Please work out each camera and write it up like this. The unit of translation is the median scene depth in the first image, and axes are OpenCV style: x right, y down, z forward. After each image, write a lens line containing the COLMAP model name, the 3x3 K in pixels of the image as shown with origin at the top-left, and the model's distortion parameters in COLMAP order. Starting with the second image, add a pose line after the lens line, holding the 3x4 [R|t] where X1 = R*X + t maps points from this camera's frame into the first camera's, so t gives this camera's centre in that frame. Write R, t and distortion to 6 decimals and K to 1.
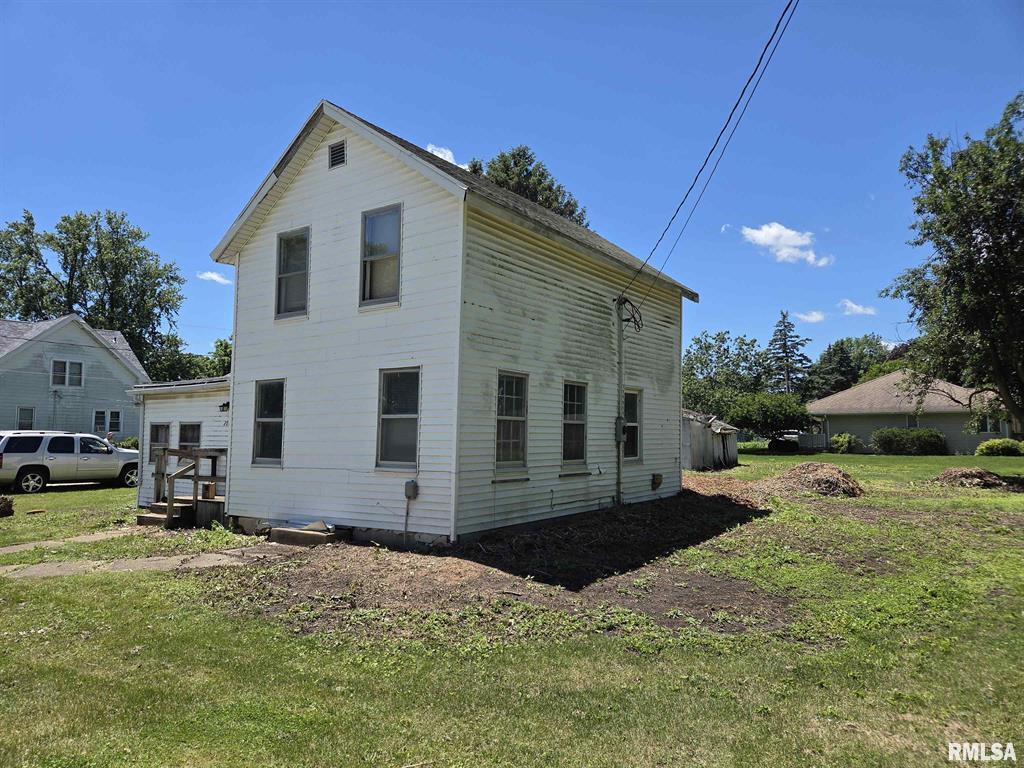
lens RADIAL K [[699.7, 0, 512.5], [0, 699.7, 383.1], [0, 0, 1]] dist [0.003990, -0.000573]
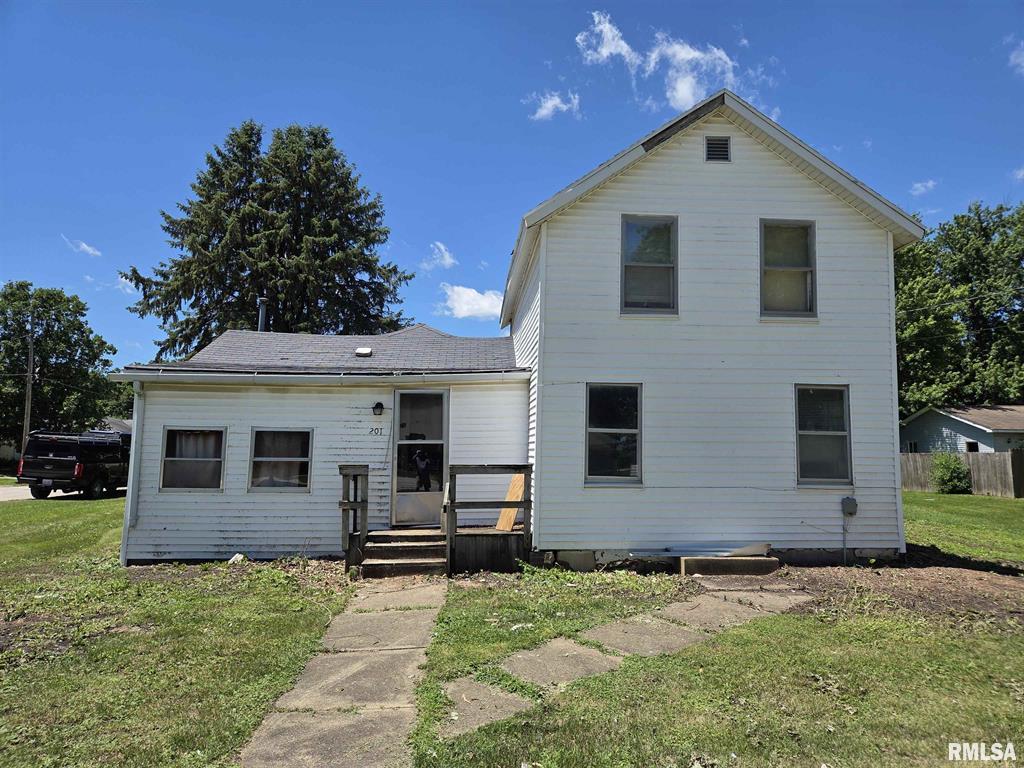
lens RADIAL K [[699.7, 0, 511.8], [0, 699.7, 378.8], [0, 0, 1]] dist [0.003990, -0.000573]
pose [[0.792044, 0.073921, 0.605972, -1.017839], [-0.056629, 0.997258, -0.047636, 0.038821], [-0.607832, 0.003414, 0.794058, 0.430558]]
